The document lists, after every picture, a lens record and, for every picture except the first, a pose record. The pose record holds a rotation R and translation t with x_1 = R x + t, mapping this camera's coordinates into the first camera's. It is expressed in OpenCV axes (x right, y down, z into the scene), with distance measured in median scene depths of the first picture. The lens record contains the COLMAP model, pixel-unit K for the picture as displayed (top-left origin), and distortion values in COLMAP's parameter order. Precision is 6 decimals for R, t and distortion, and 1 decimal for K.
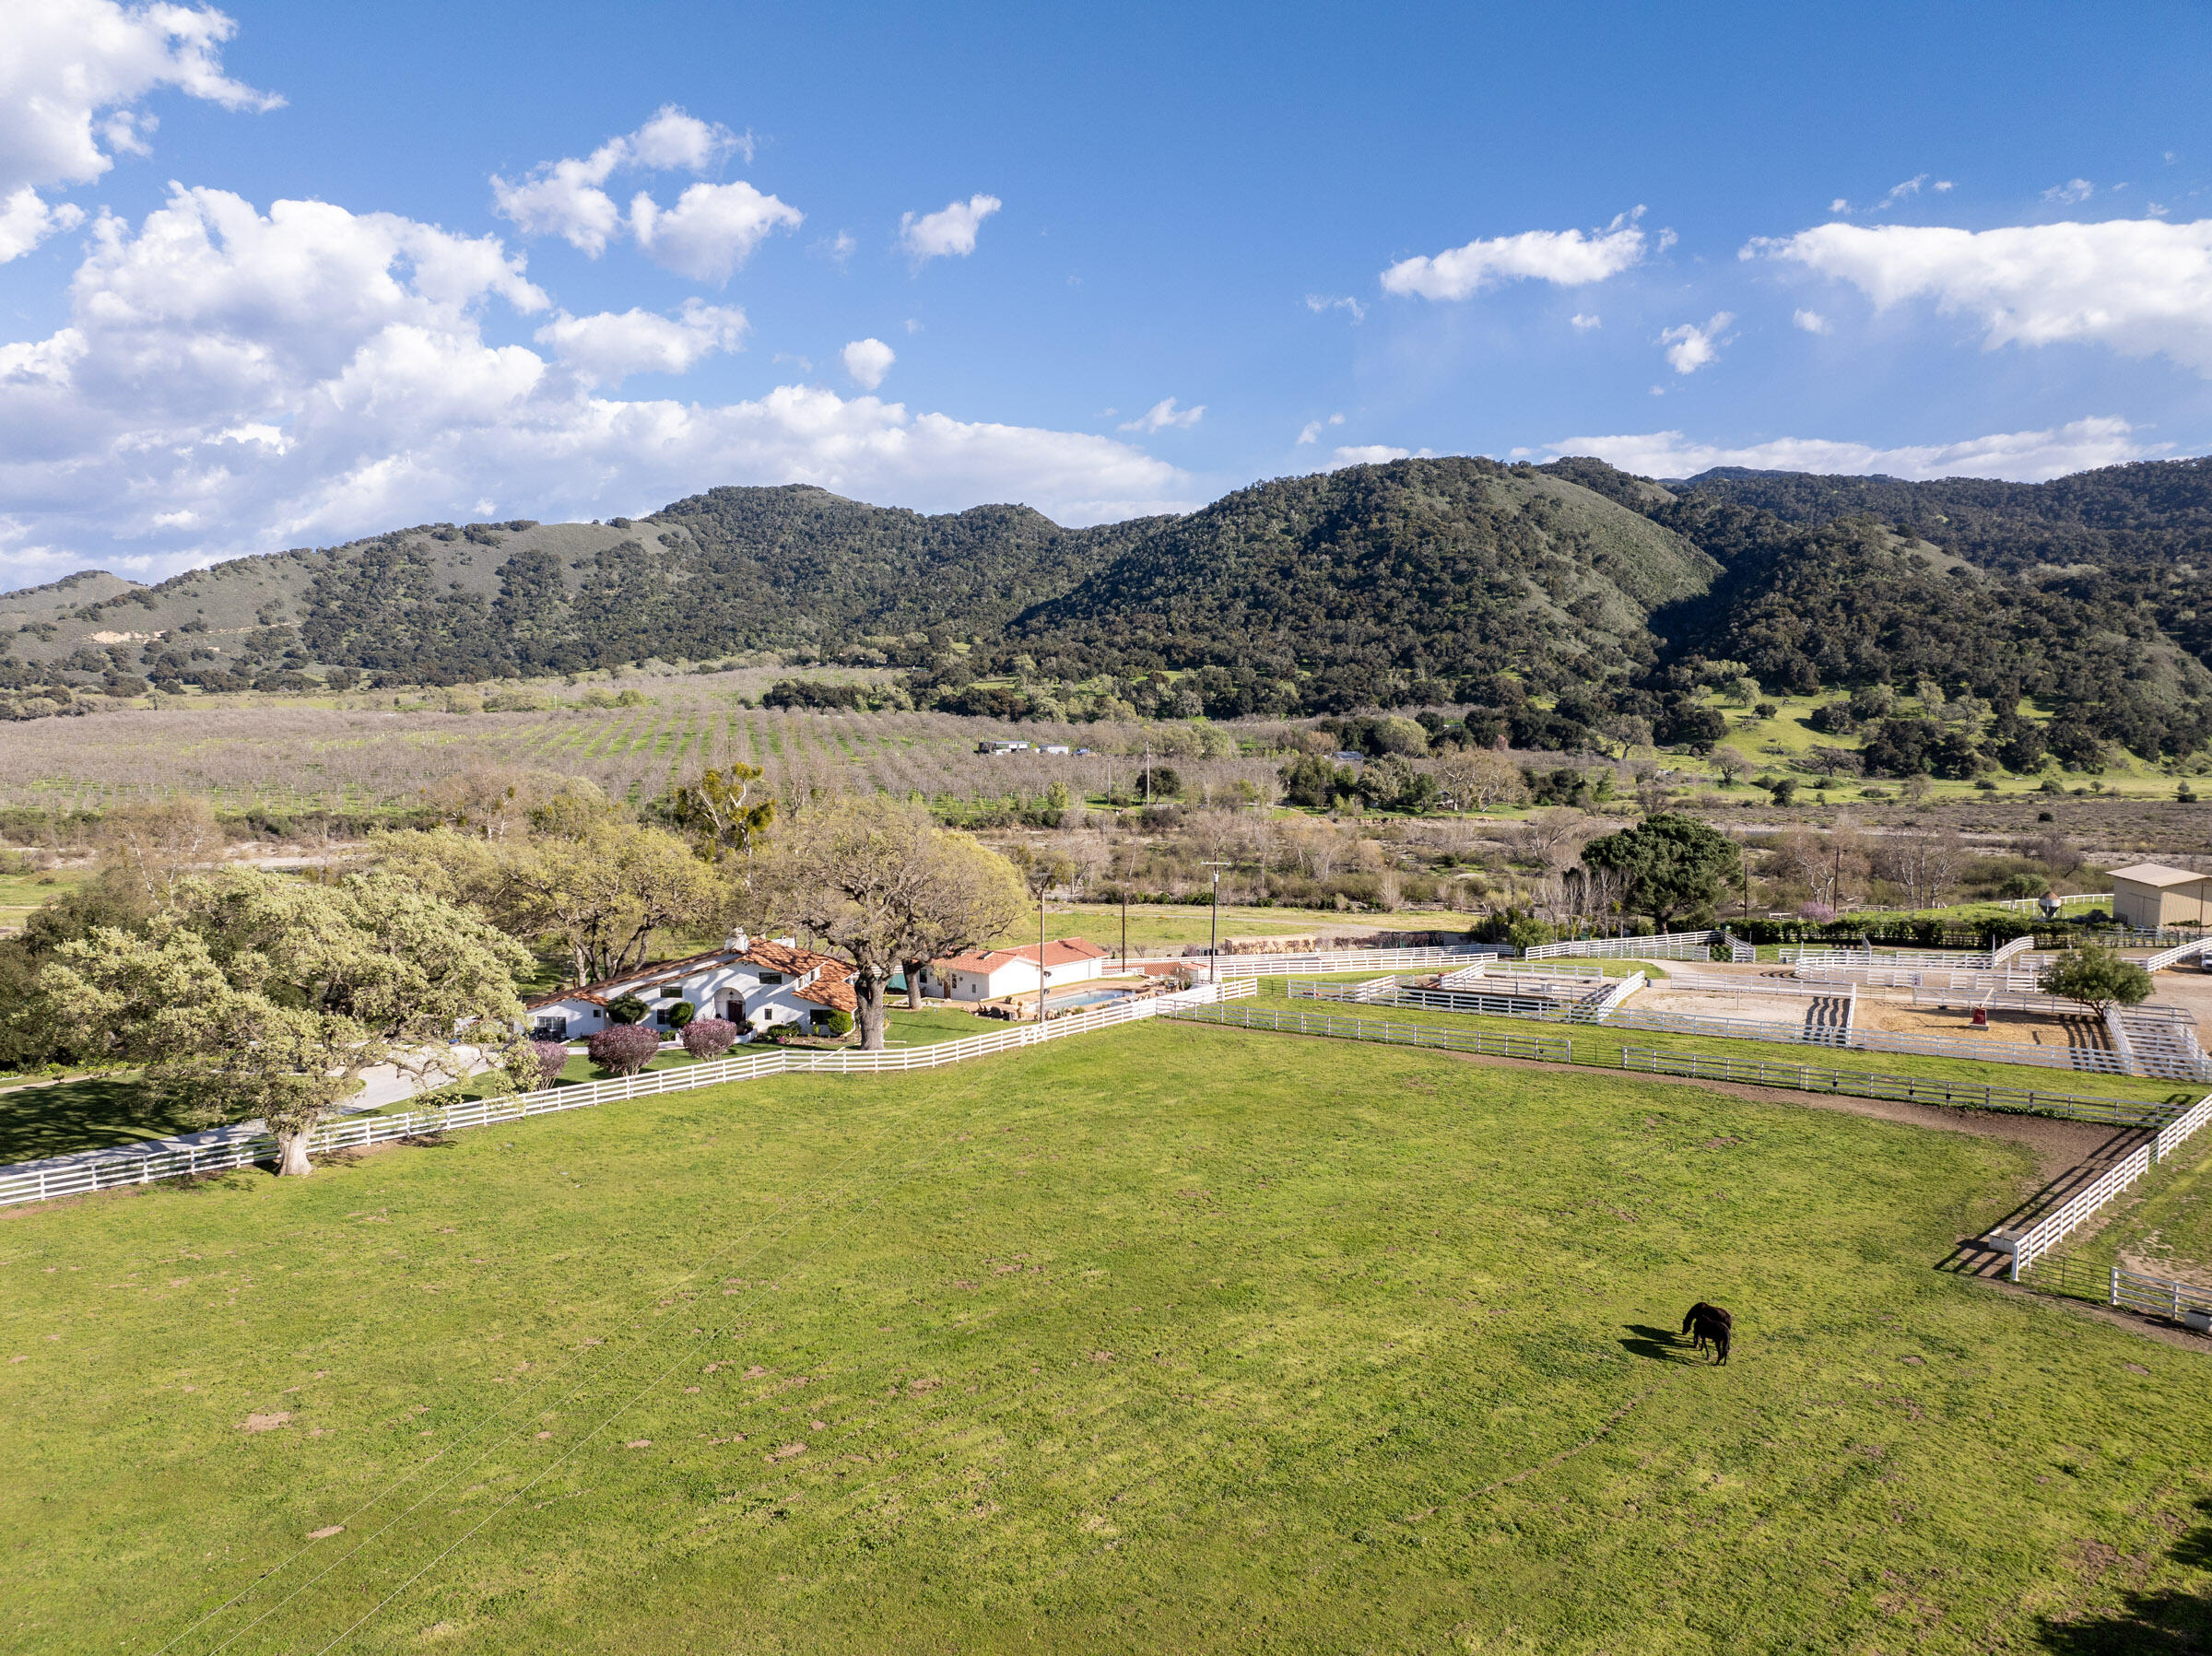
lens RADIAL K [[1565.6, 0, 1117.4], [0, 1565.6, 823.8], [0, 0, 1]] dist [-0.033818, -0.000619]
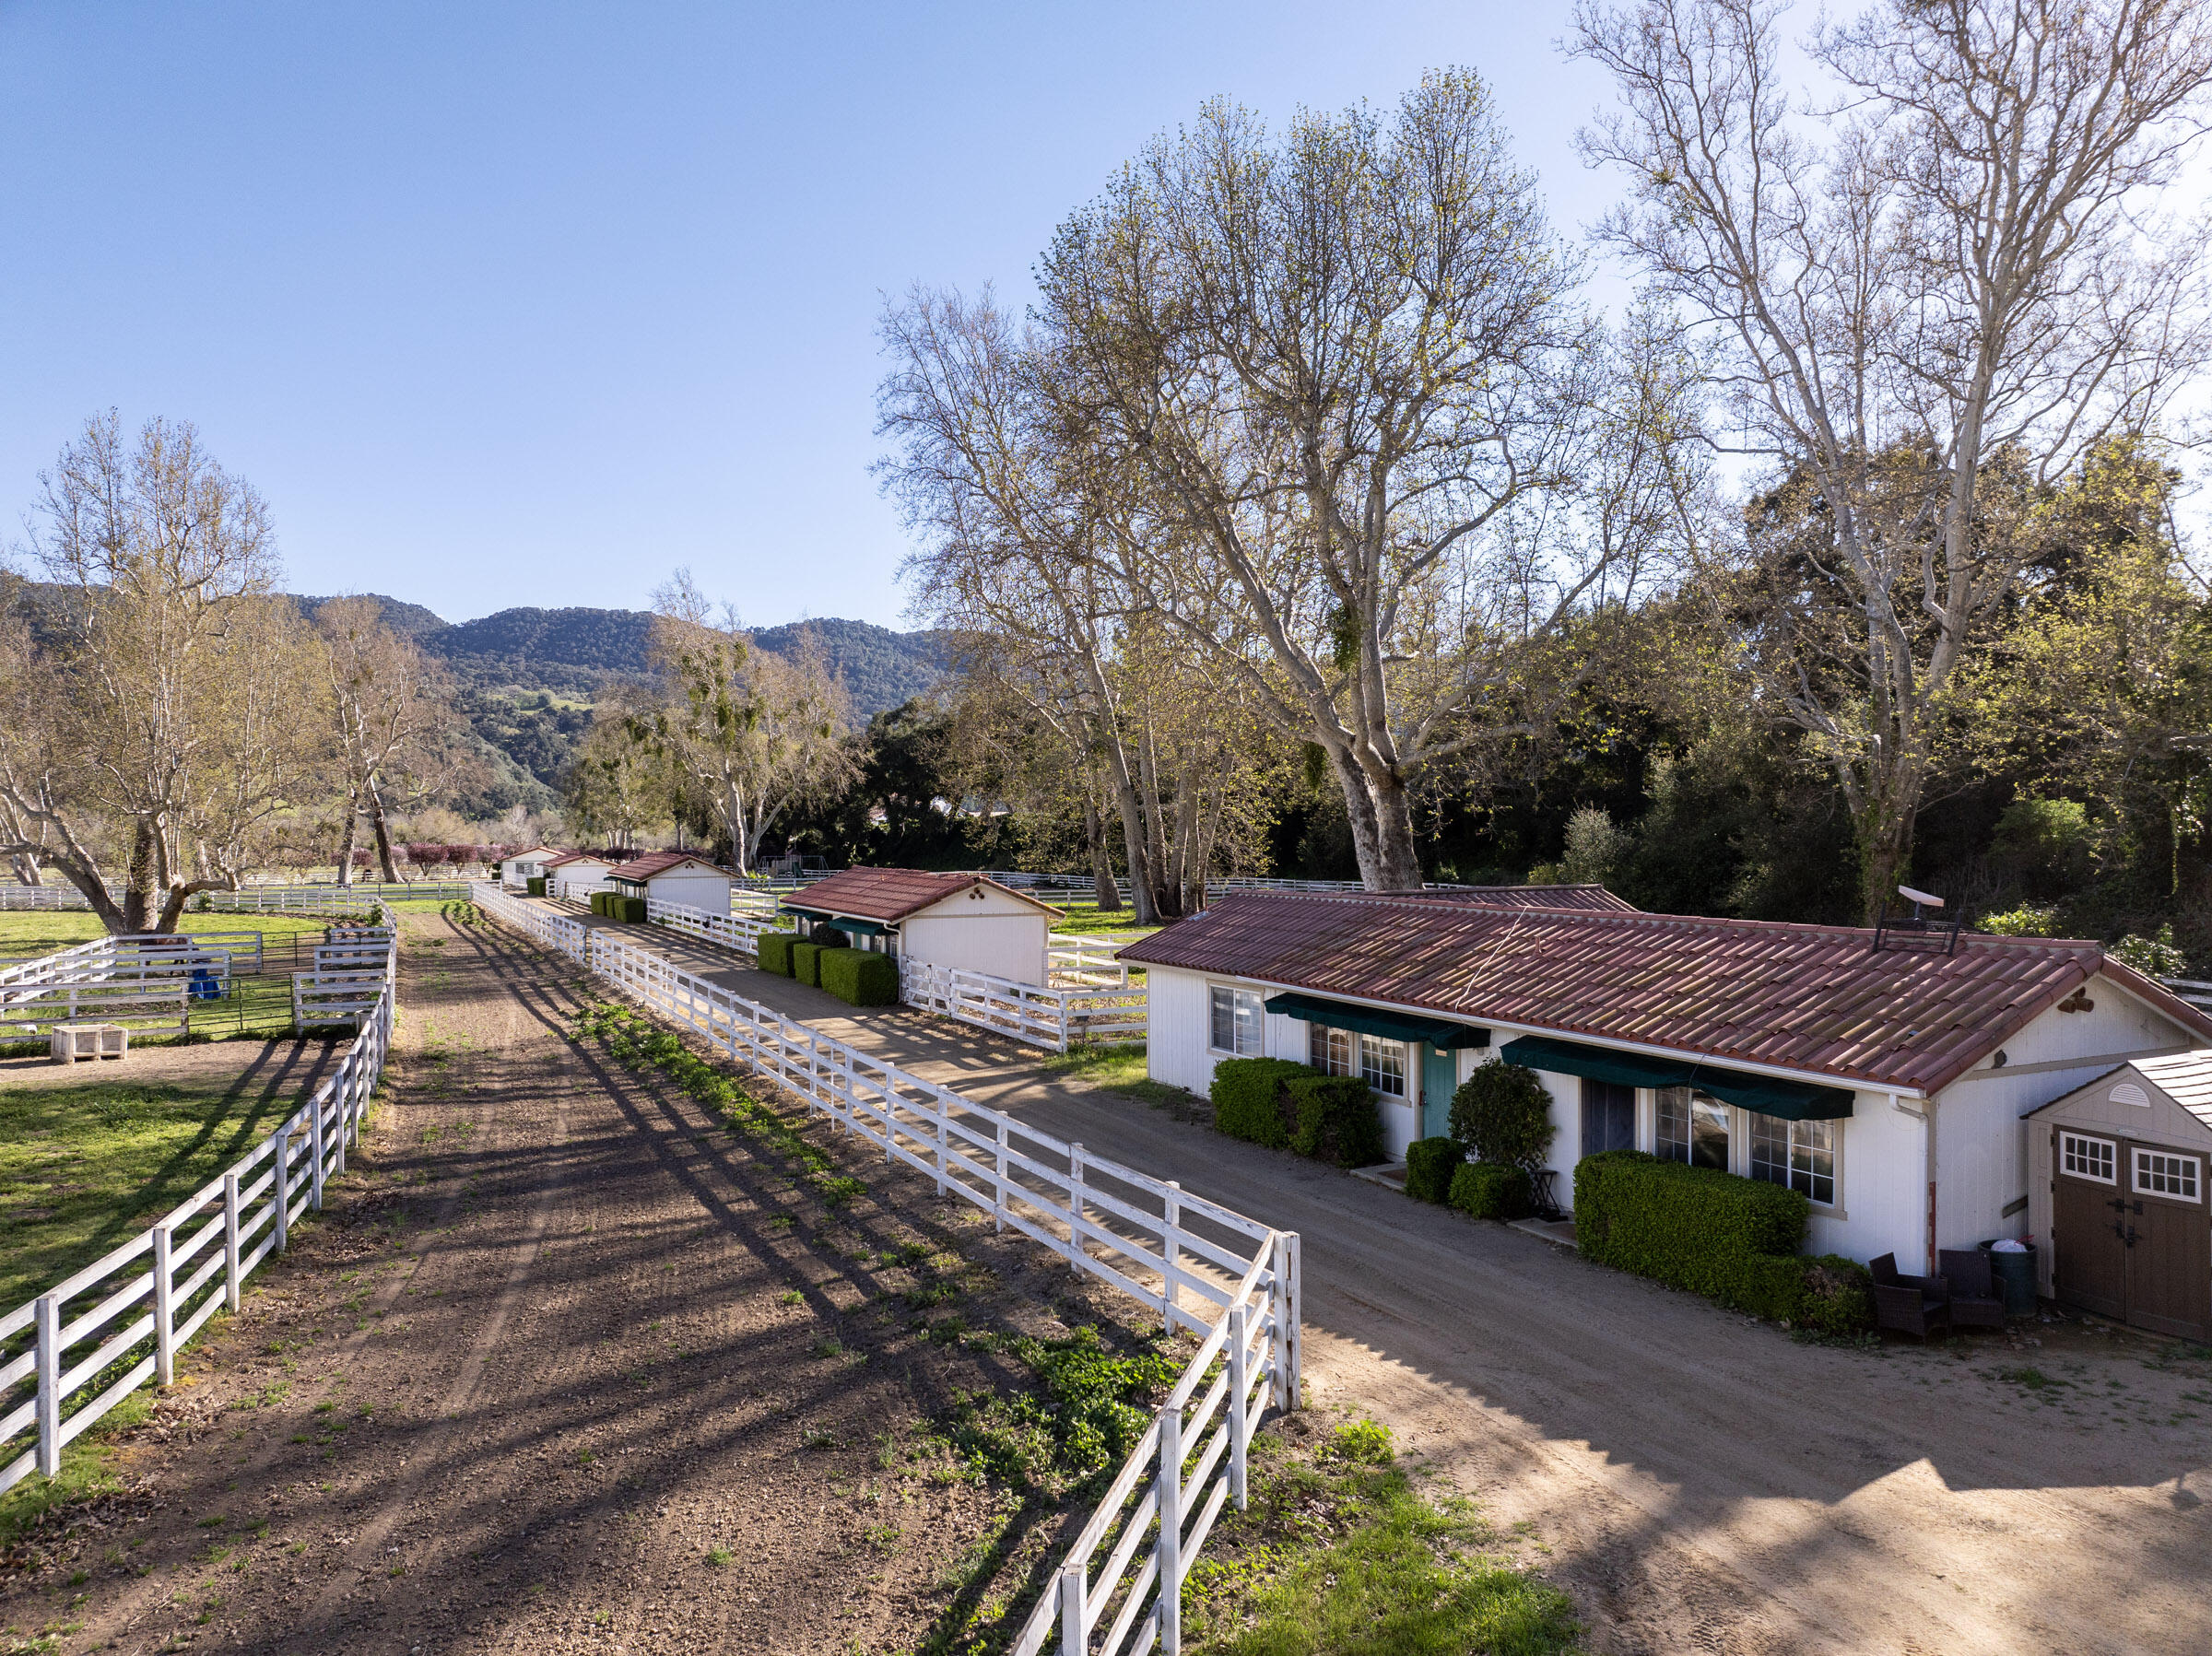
lens RADIAL K [[1565.6, 0, 1100.6], [0, 1565.6, 826.0], [0, 0, 1]] dist [-0.033818, -0.000619]
pose [[0.419258, -0.003662, 0.907860, -0.252330], [0.071964, 0.996979, -0.029212, 0.024913], [-0.905011, 0.077580, 0.418255, -0.016459]]
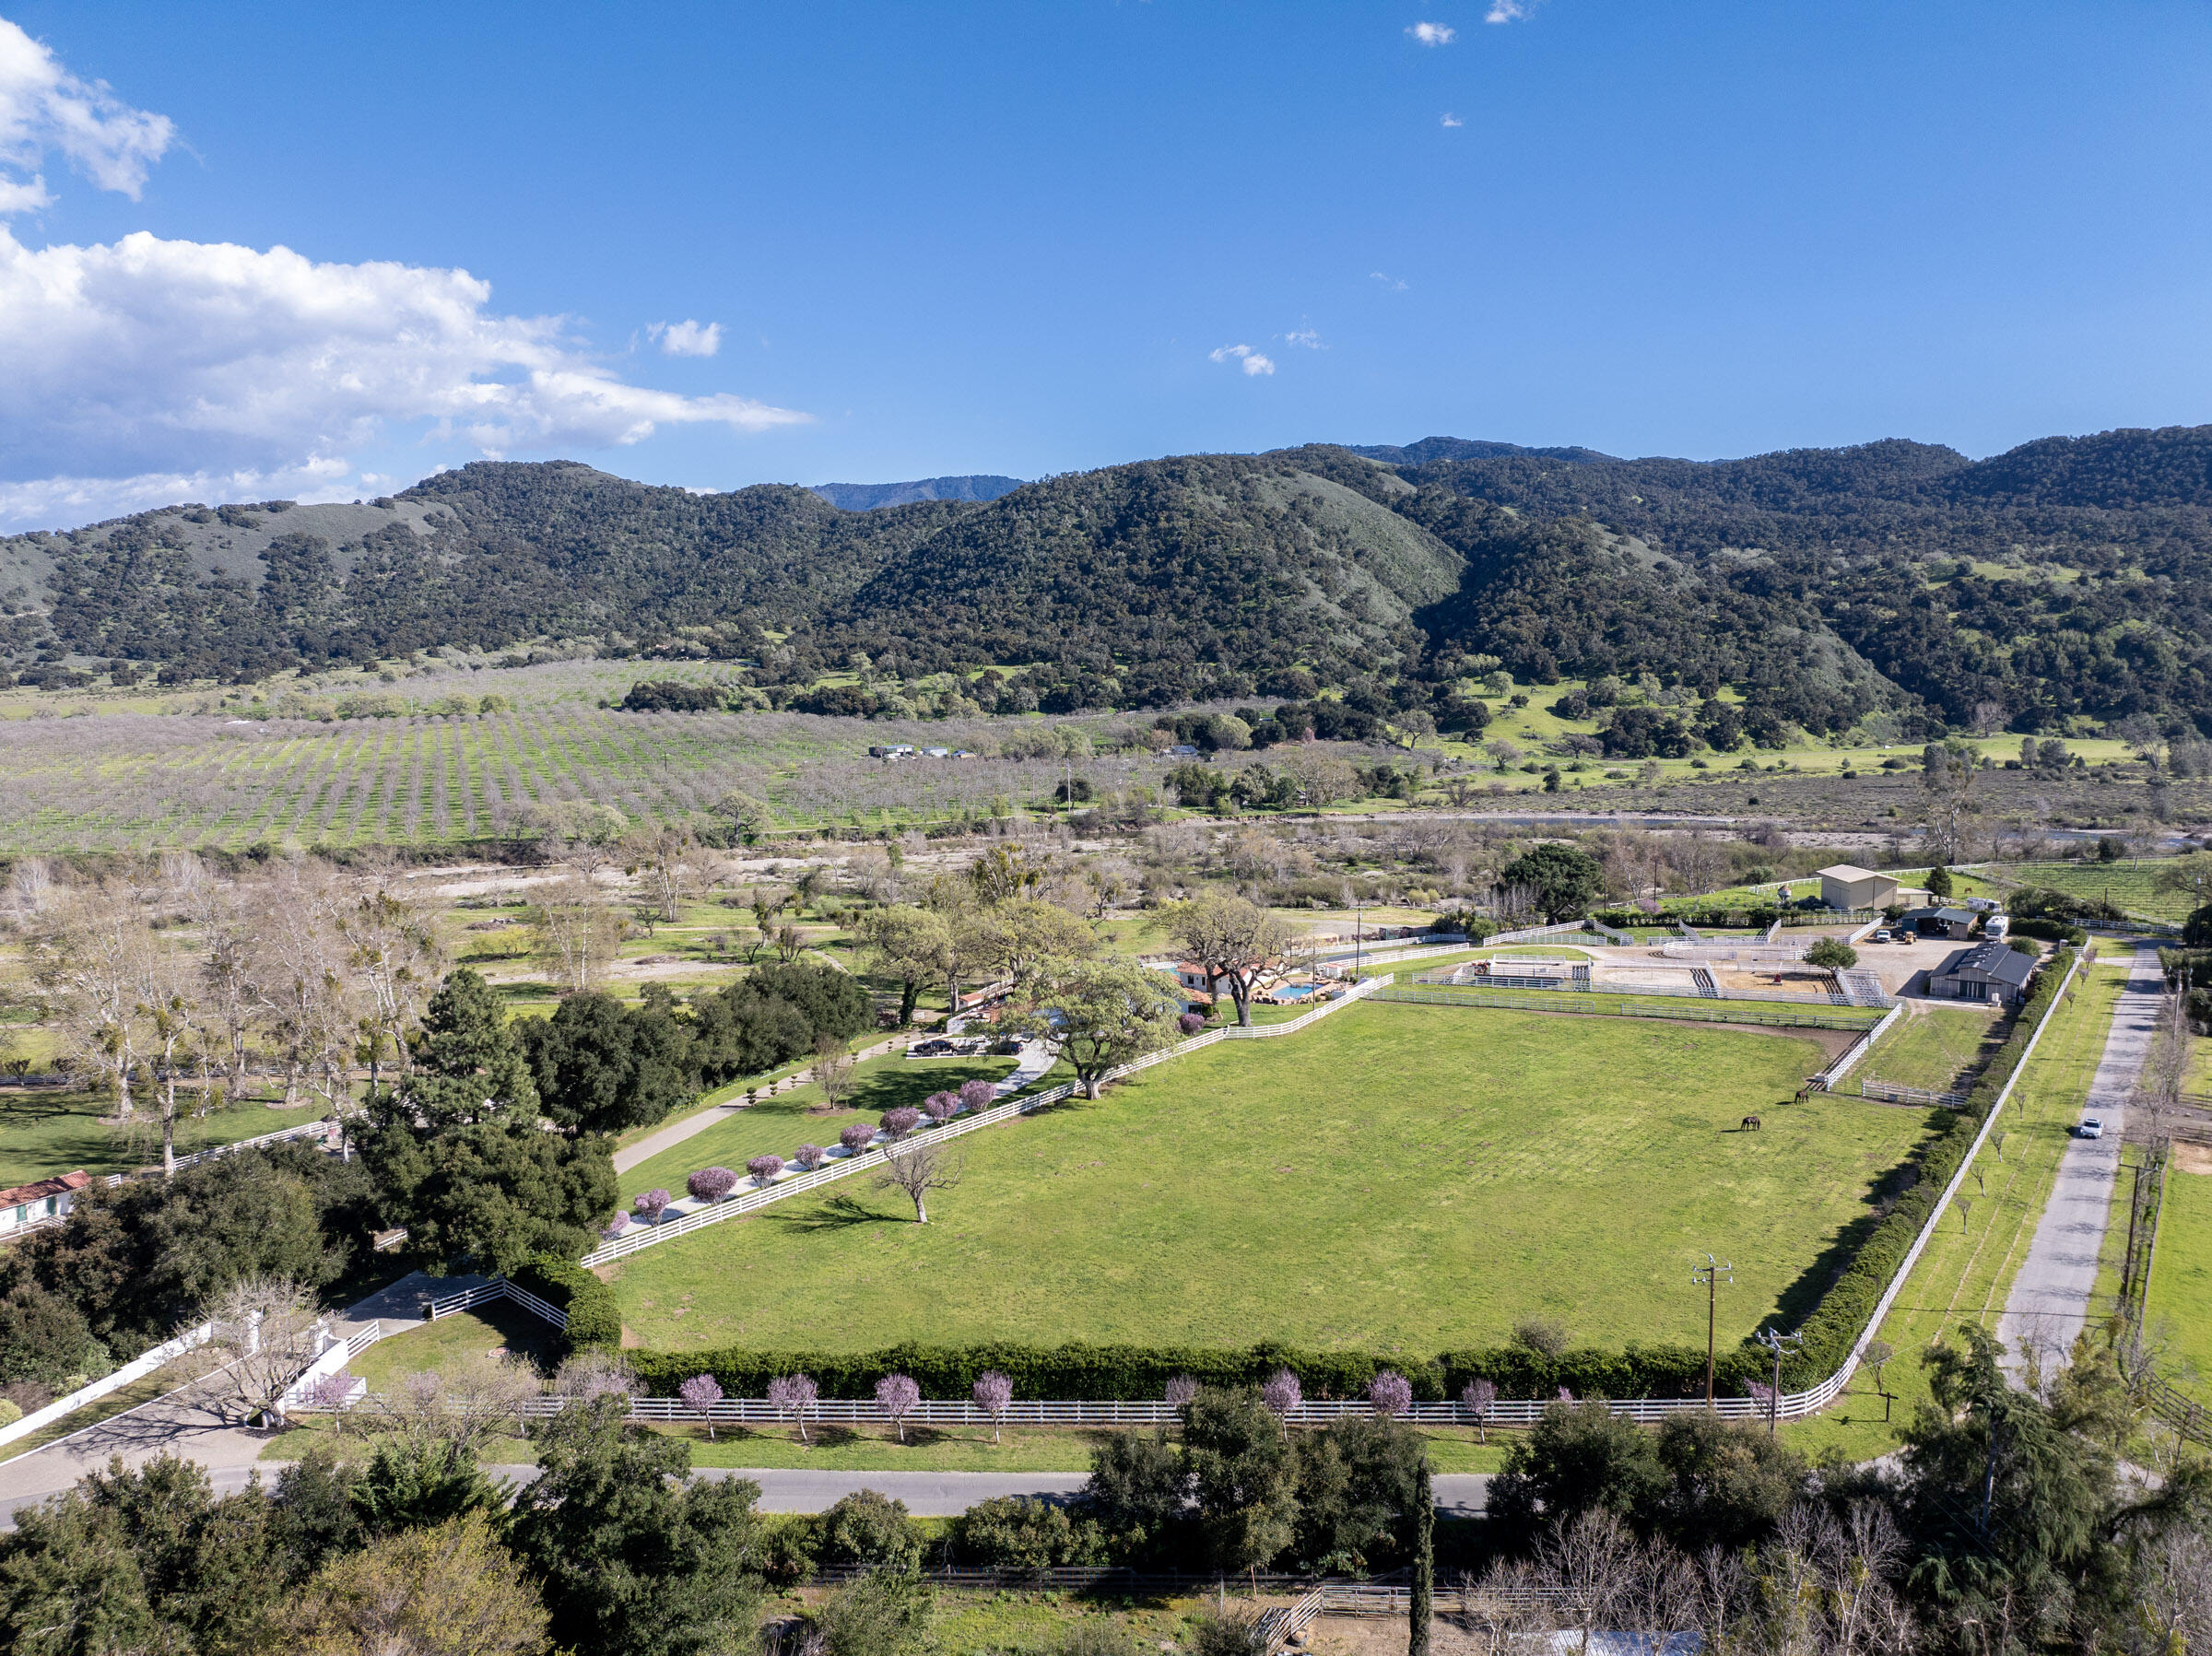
lens RADIAL K [[1565.6, 0, 1117.7], [0, 1565.6, 815.8], [0, 0, 1]] dist [-0.033818, -0.000619]
pose [[0.984782, -0.029803, 0.171218, -0.068010], [0.025725, 0.999331, 0.025987, -0.017561], [-0.171878, -0.021187, 0.984890, -0.089787]]
